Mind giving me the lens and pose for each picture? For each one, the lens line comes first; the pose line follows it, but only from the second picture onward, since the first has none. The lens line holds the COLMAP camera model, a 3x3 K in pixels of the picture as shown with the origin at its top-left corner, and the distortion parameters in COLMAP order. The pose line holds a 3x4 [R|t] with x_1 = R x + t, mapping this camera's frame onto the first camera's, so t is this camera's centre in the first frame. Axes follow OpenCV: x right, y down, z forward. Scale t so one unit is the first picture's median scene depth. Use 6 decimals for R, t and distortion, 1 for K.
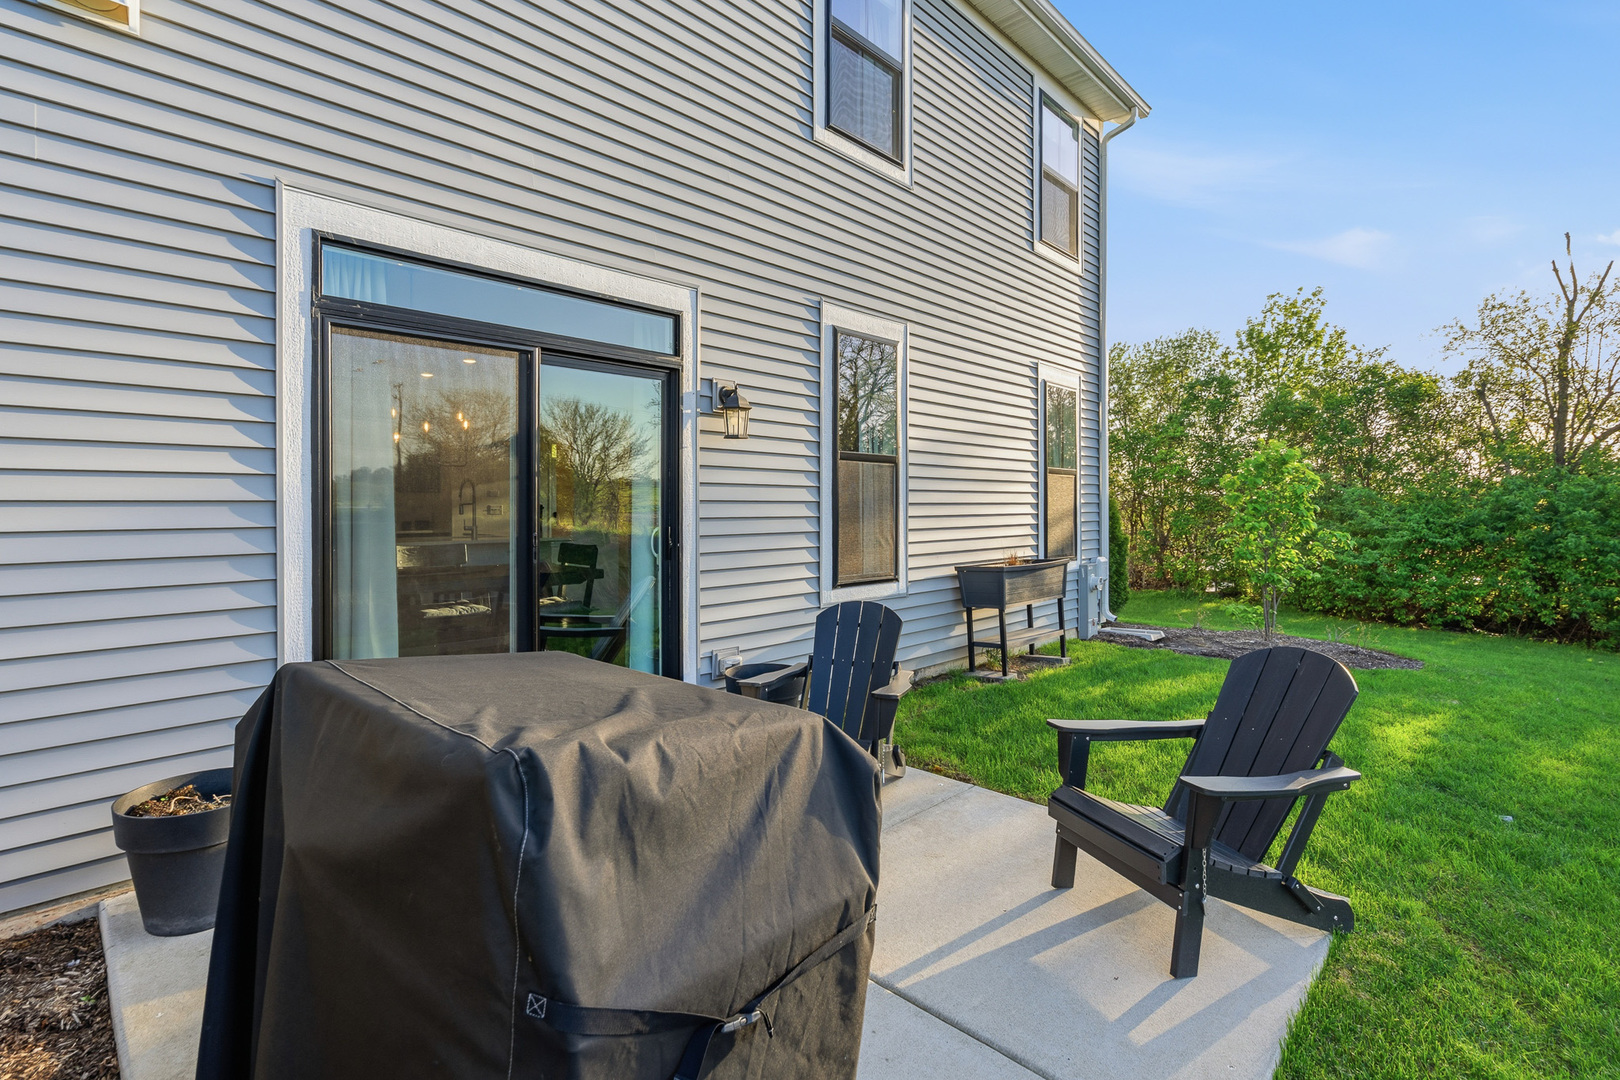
lens RADIAL K [[837.7, 0, 852.9], [0, 837.7, 504.4], [0, 0, 1]] dist [0.001552, 0.002168]
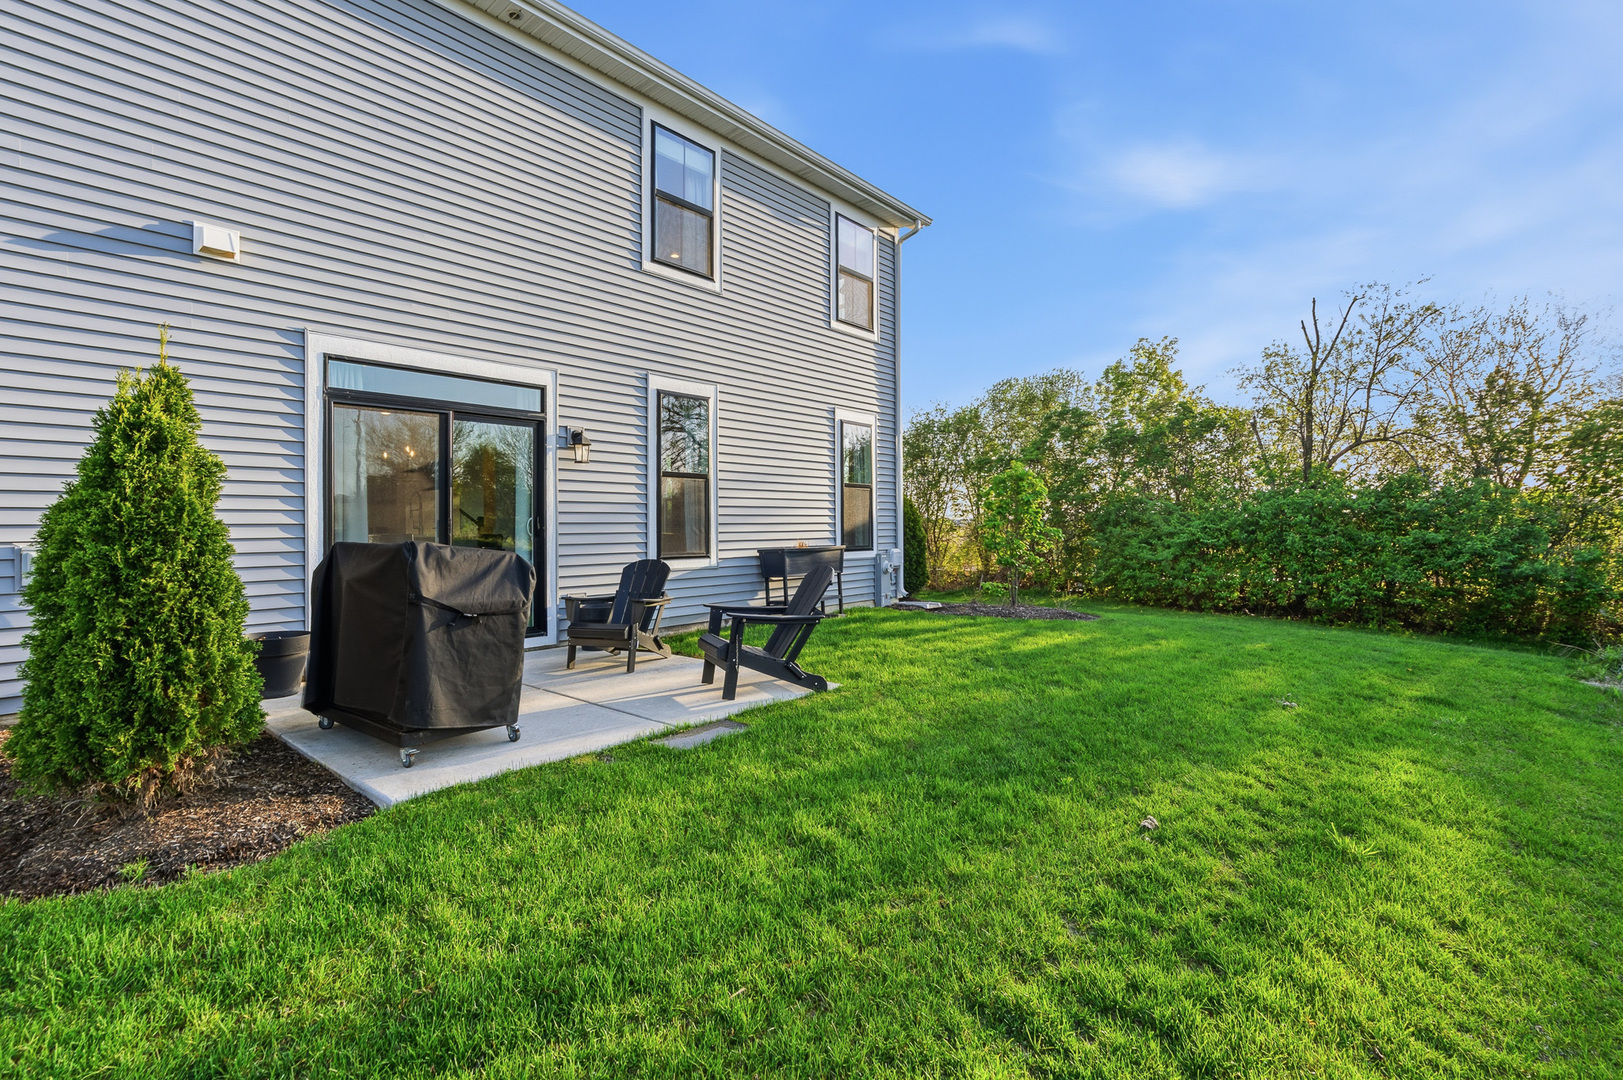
lens RADIAL K [[839.2, 0, 862.5], [0, 839.2, 516.7], [0, 0, 1]] dist [0.001552, 0.002168]
pose [[0.998916, -0.005541, 0.046218, 0.325592], [0.006115, 0.999906, -0.012278, 0.048368], [-0.046146, 0.012547, 0.998856, -0.641195]]
